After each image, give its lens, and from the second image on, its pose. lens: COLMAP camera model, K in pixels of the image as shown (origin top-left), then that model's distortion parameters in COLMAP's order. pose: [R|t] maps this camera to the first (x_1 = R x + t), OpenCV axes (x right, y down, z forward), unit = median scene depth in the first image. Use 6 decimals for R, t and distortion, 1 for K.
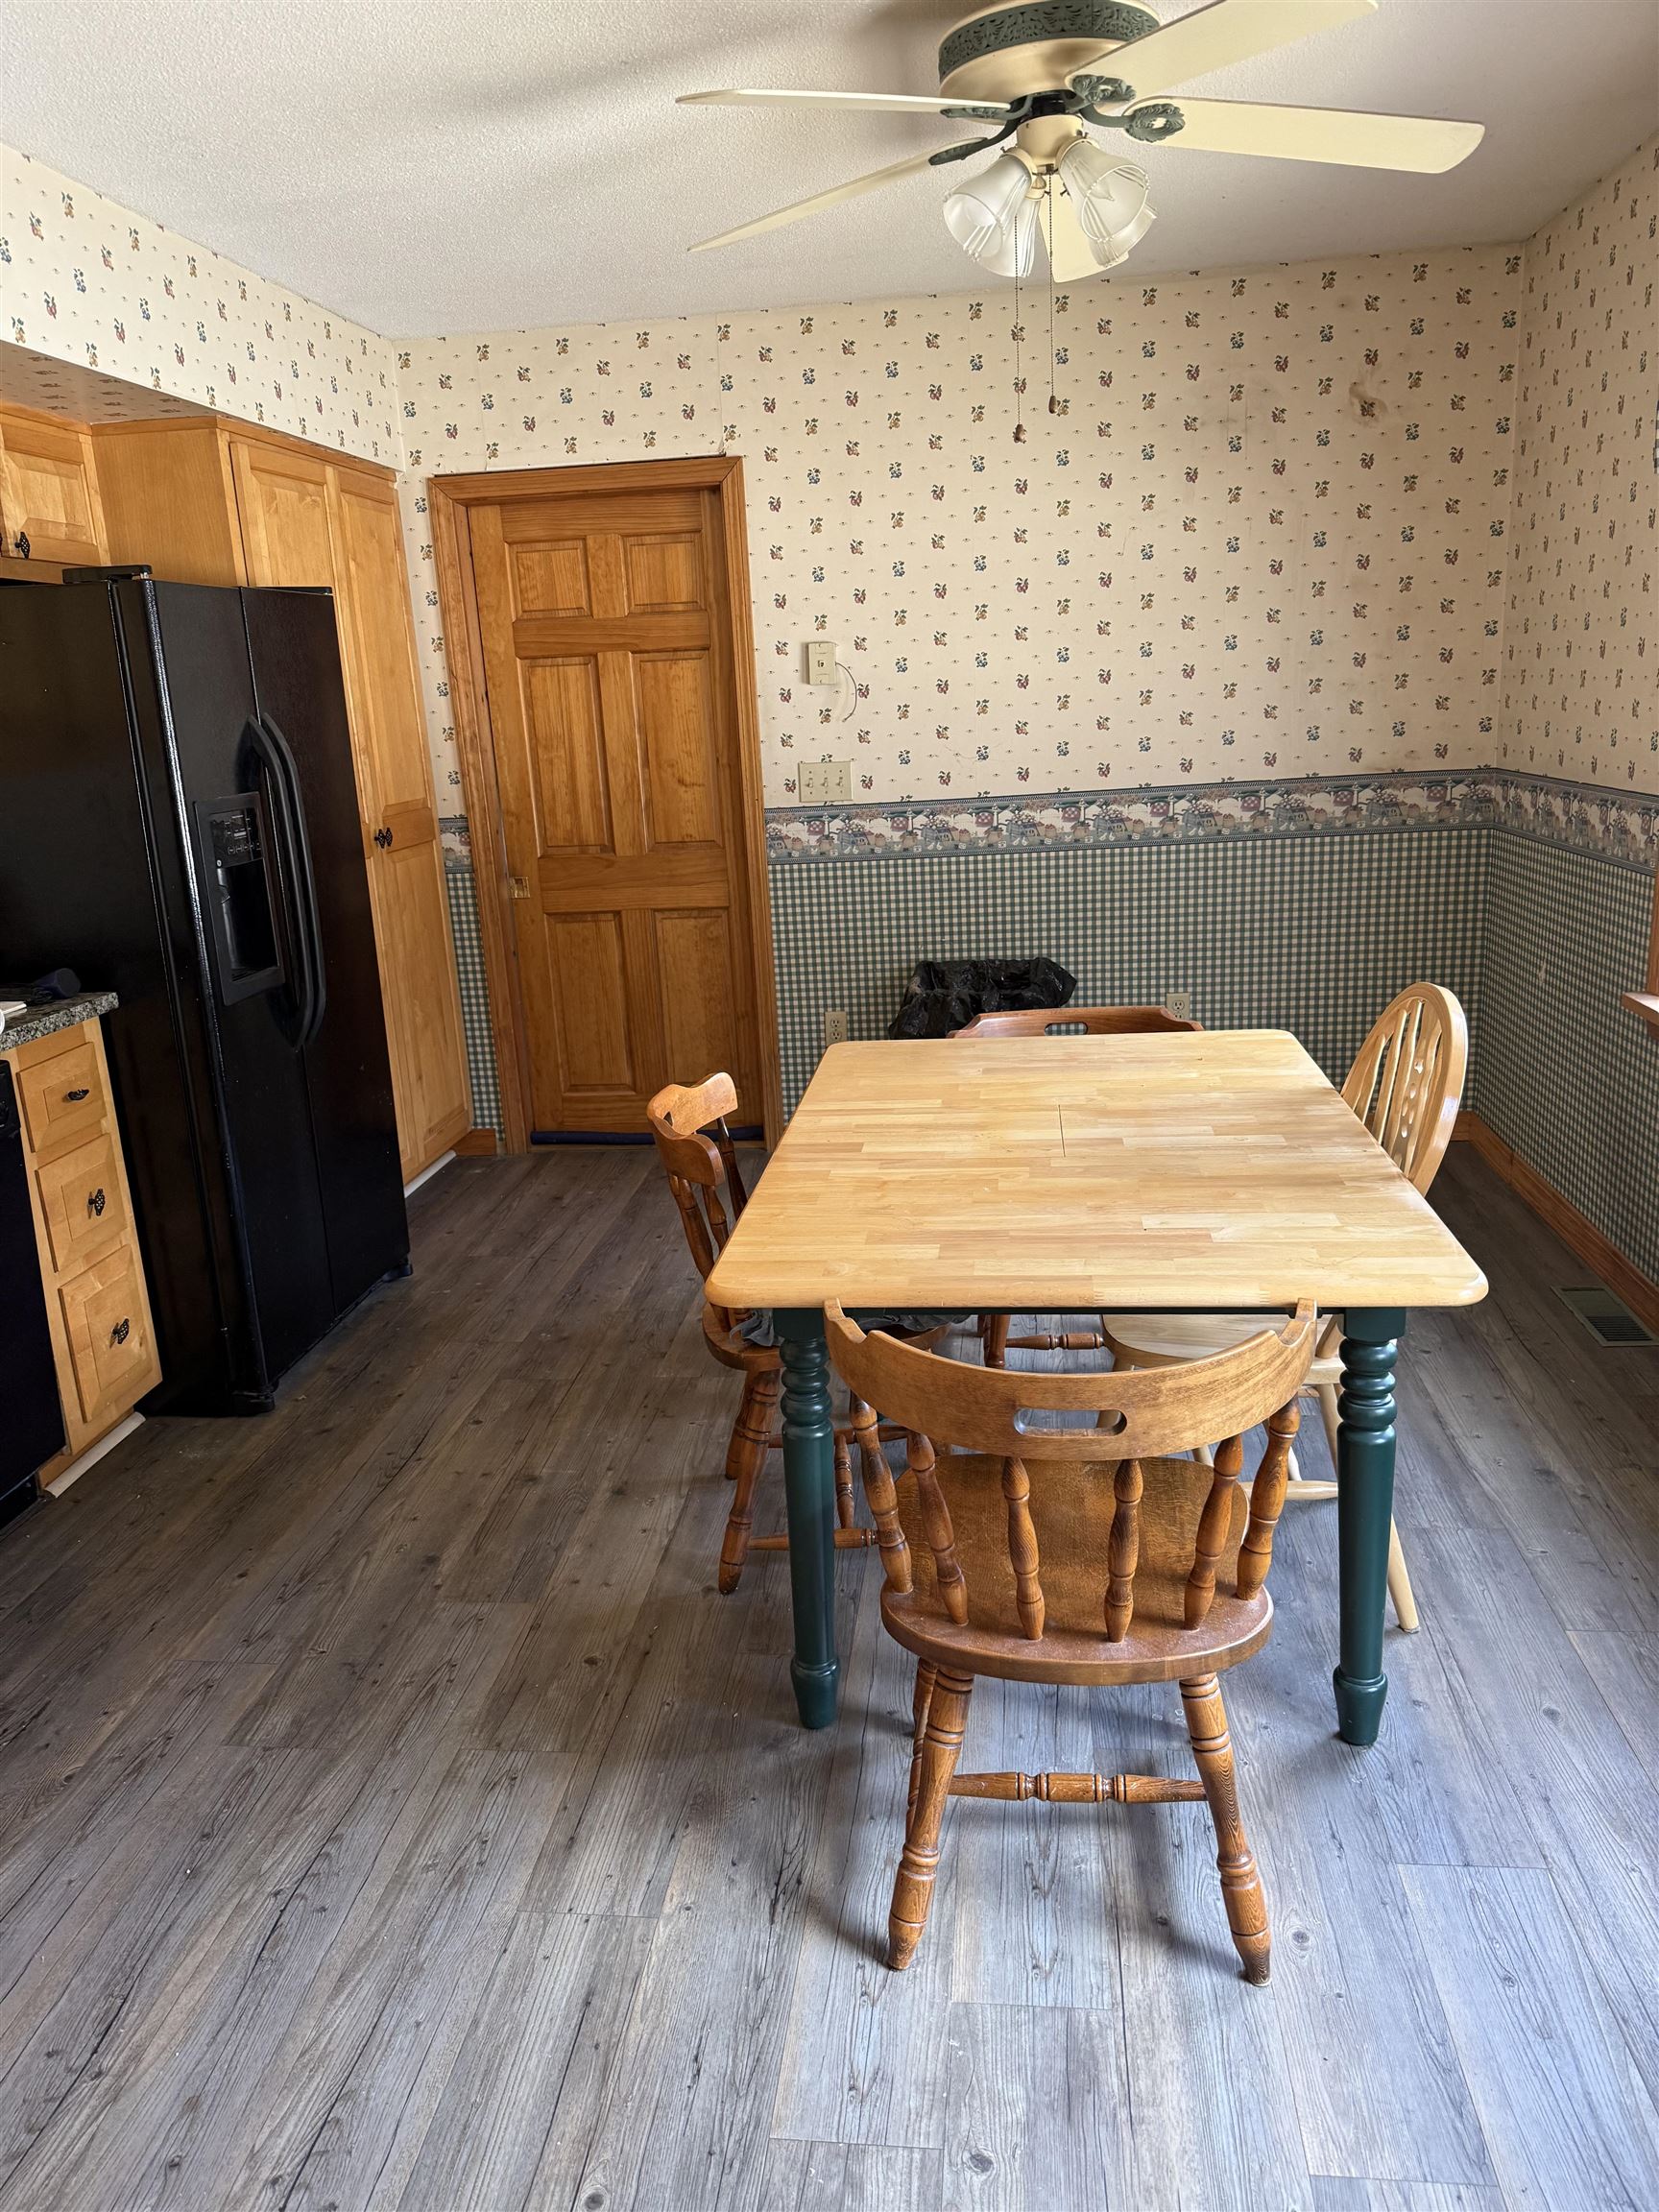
lens RADIAL K [[1579.4, 0, 829.5], [0, 1579.4, 1106.0], [0, 0, 1]] dist [0.115606, -0.132246]
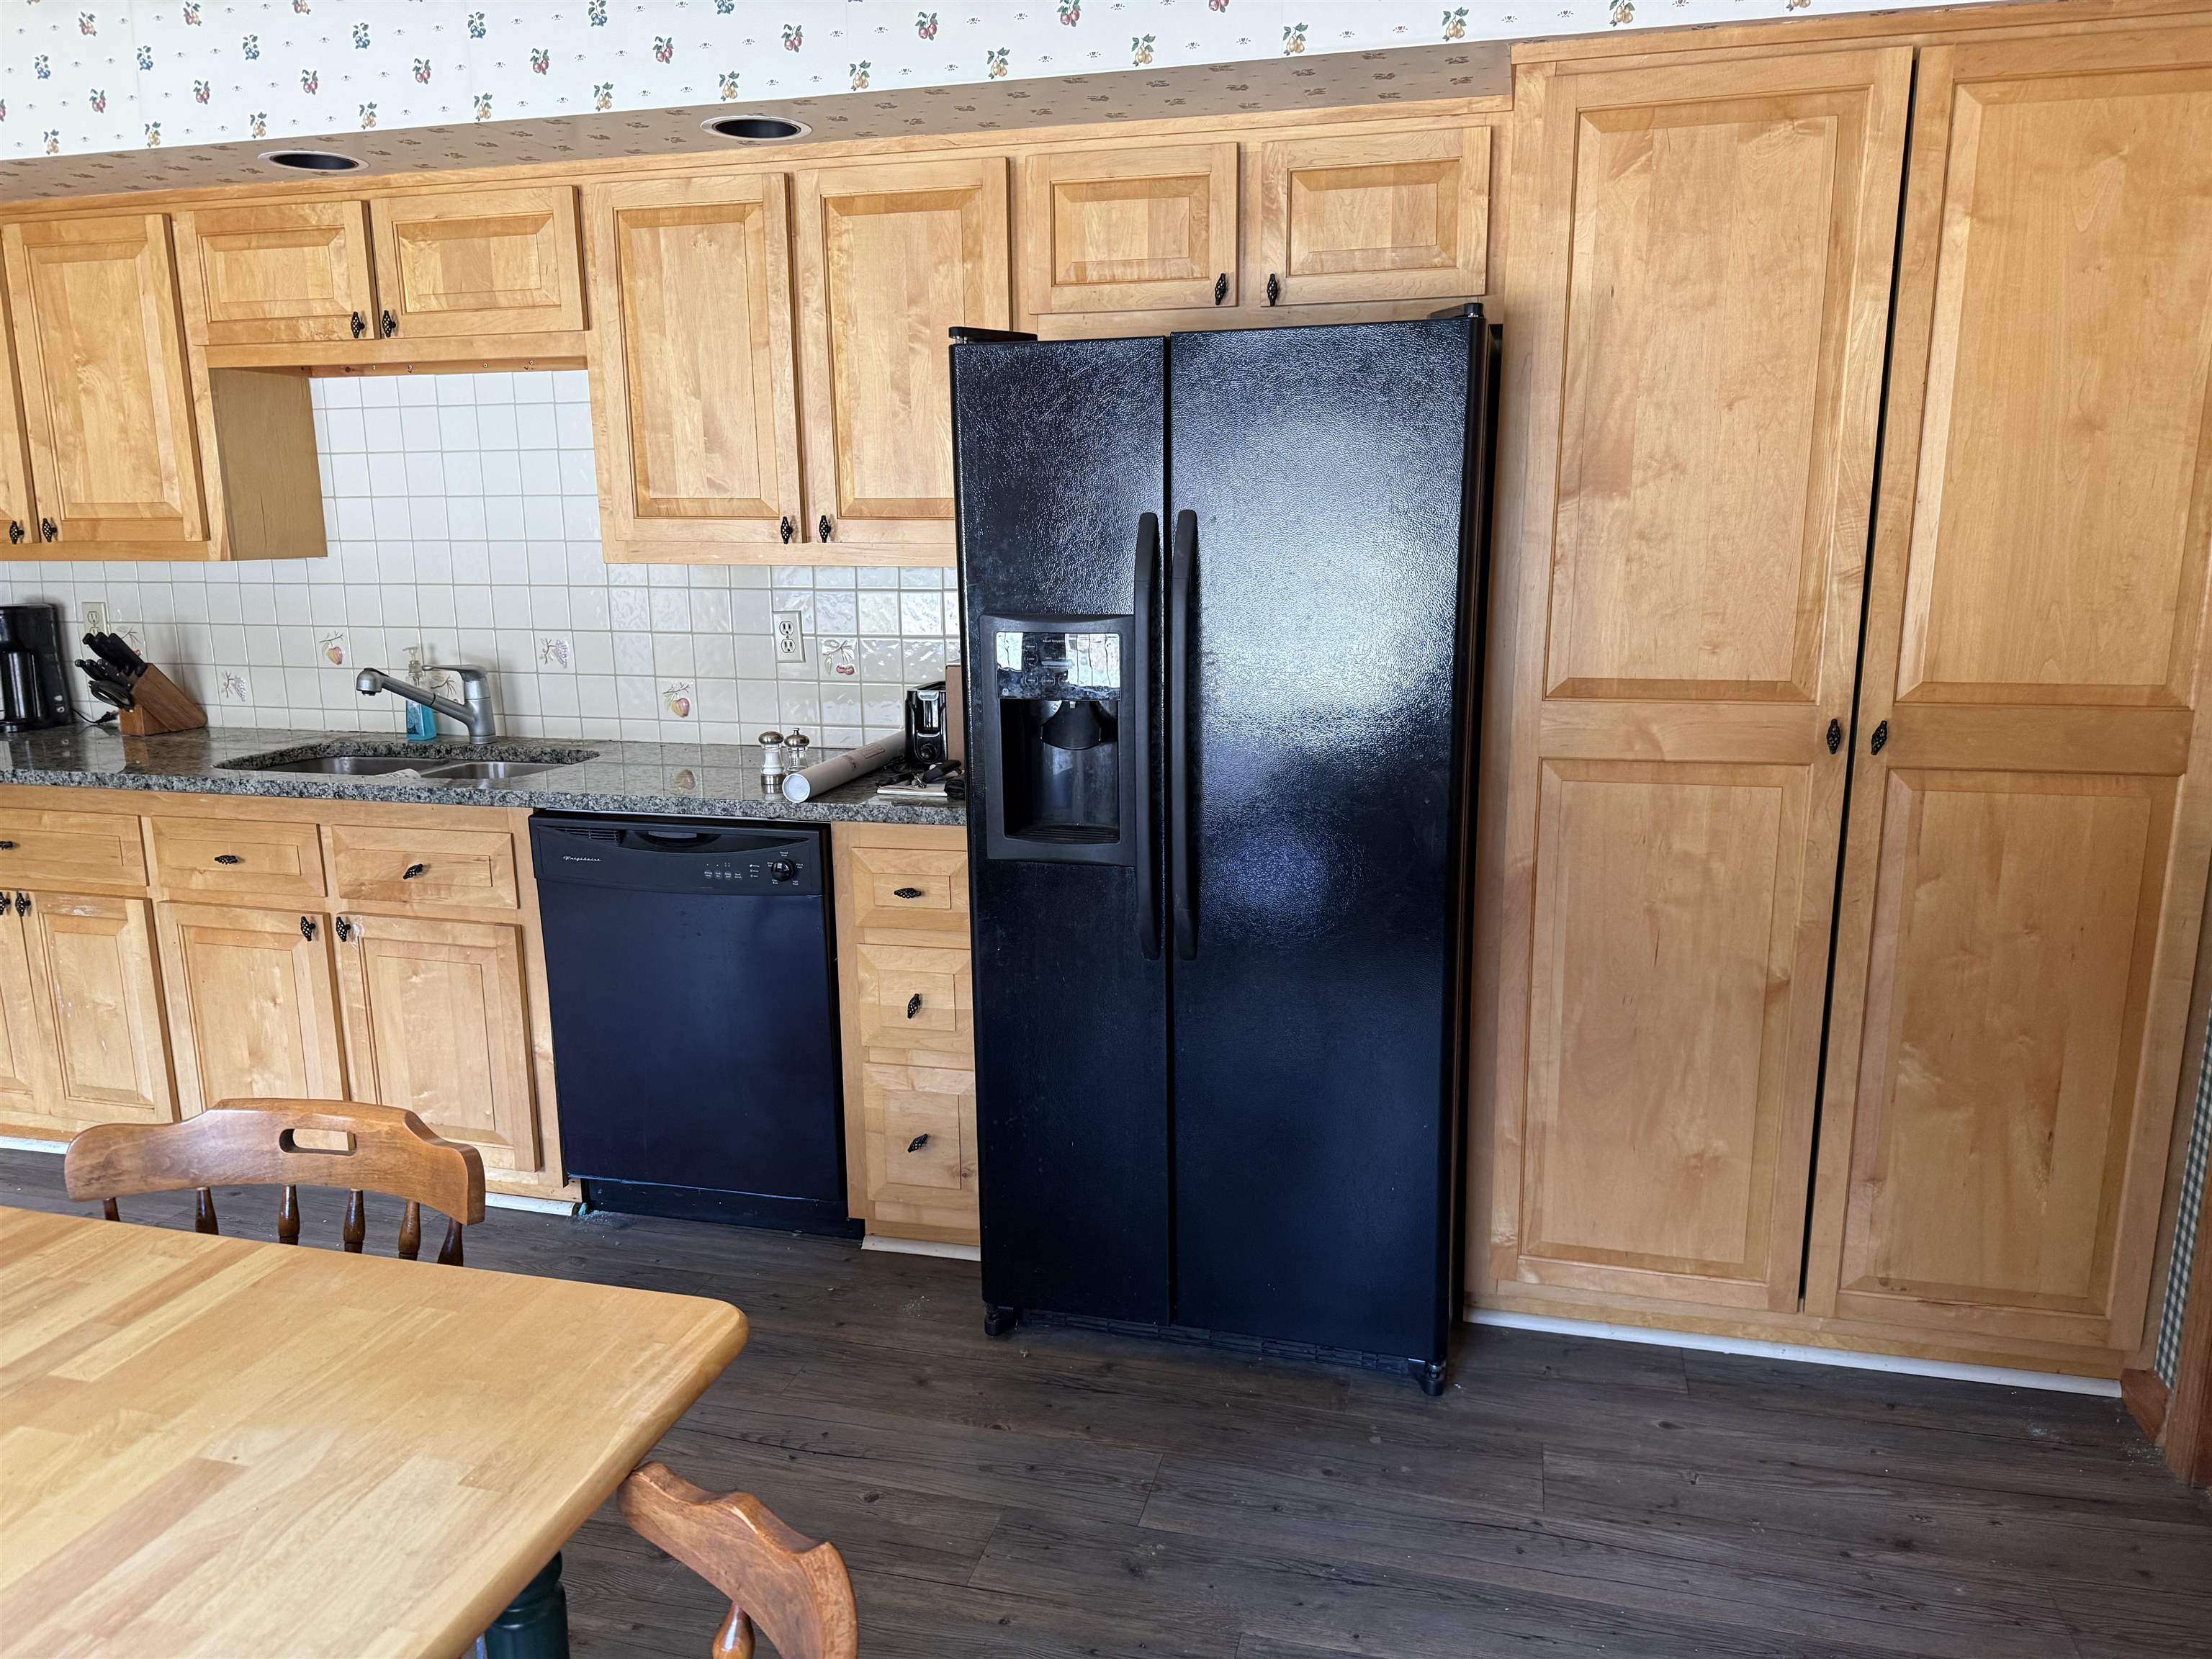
lens RADIAL K [[1579.4, 0, 1113.4], [0, 1579.4, 839.2], [0, 0, 1]] dist [0.115606, -0.132246]
pose [[-0.149498, 0.270127, -0.951147, 0.449066], [-0.226037, 0.927148, 0.298839, -0.385432], [0.962579, 0.259670, -0.077548, 1.277750]]
